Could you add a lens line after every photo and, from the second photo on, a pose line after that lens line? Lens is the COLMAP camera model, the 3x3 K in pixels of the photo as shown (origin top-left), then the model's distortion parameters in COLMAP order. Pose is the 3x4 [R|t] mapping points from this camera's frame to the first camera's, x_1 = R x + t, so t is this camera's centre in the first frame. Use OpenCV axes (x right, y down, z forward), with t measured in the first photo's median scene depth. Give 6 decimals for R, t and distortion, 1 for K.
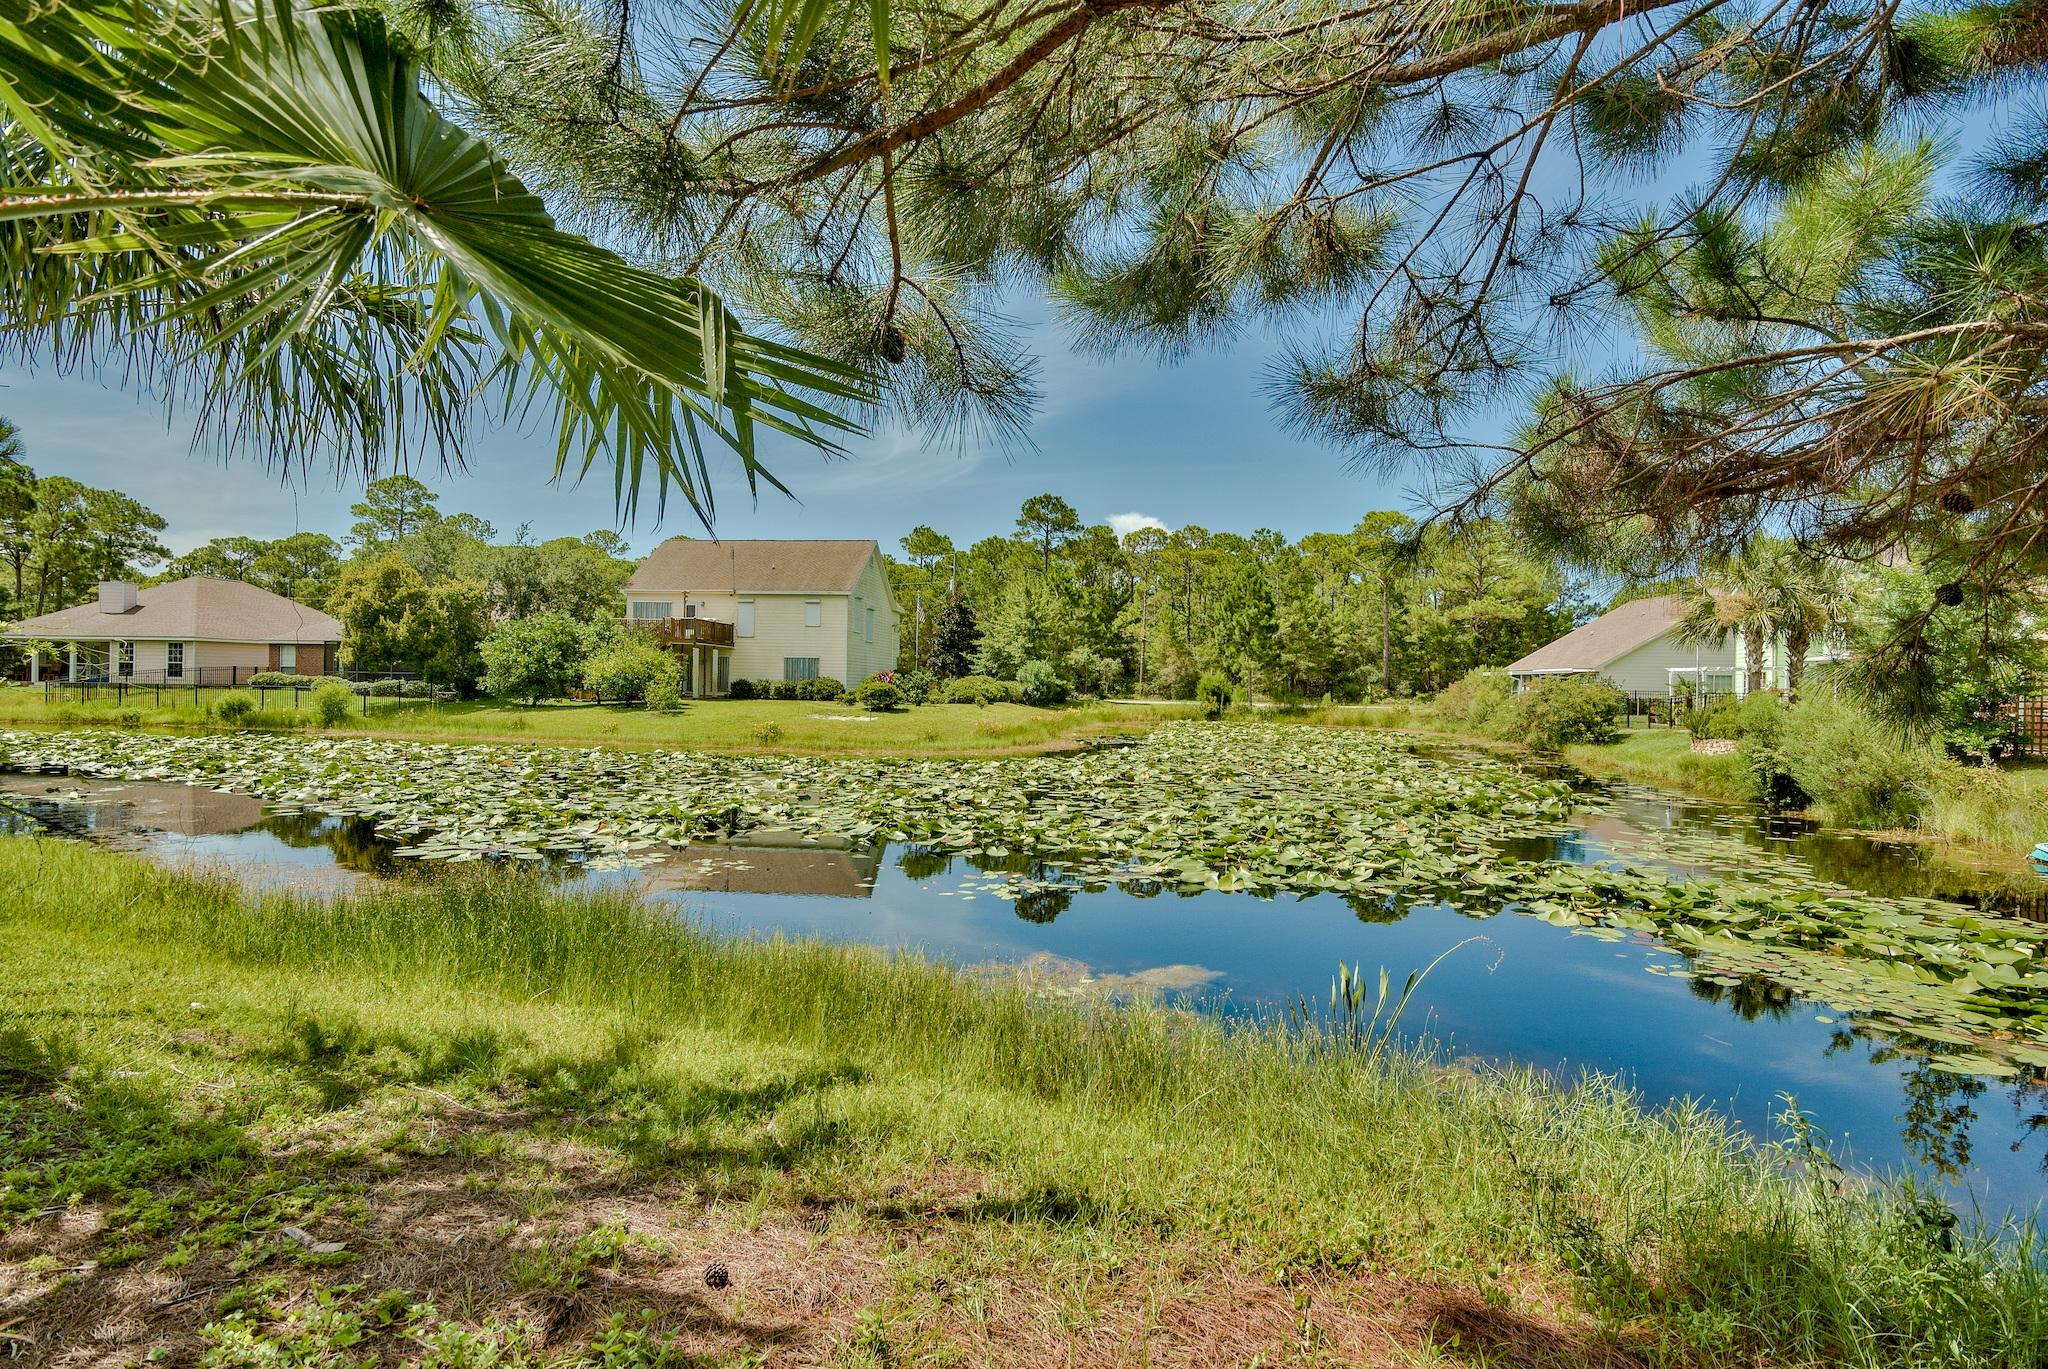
lens RADIAL K [[1011.1, 0, 1011.2], [0, 1011.1, 686.2], [0, 0, 1]] dist [0.000405, -0.000490]
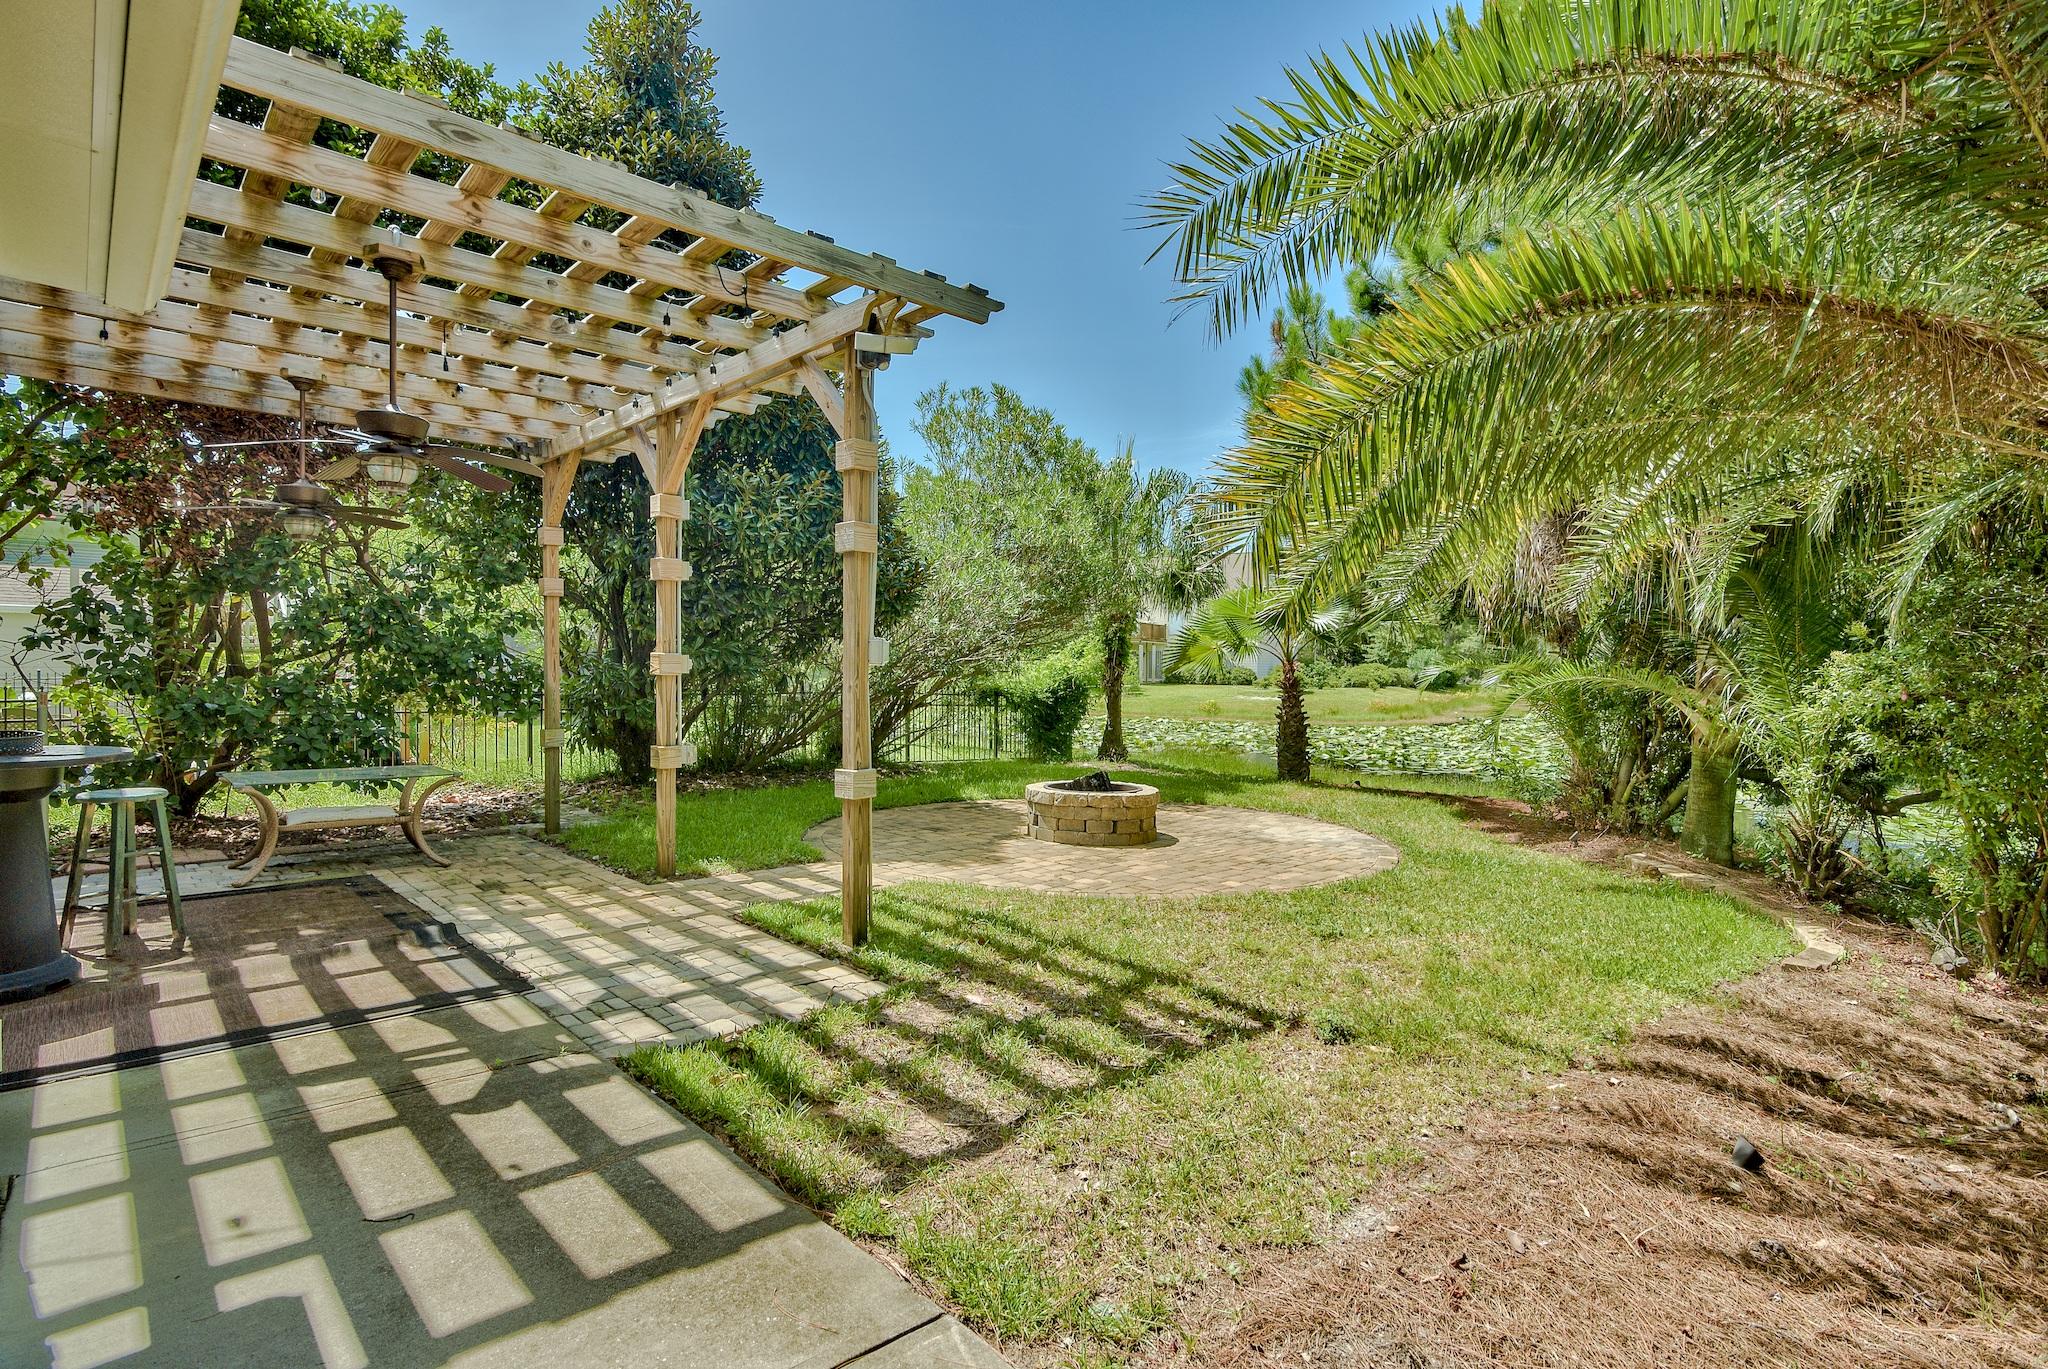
lens RADIAL K [[1006.0, 0, 1007.3], [0, 1006.0, 682.5], [0, 0, 1]] dist [-0.001414, -0.000453]
pose [[0.928473, -0.001139, -0.371399, 0.007185], [0.005070, 0.999941, 0.009607, -0.001964], [0.371366, -0.010803, 0.928424, -0.208772]]
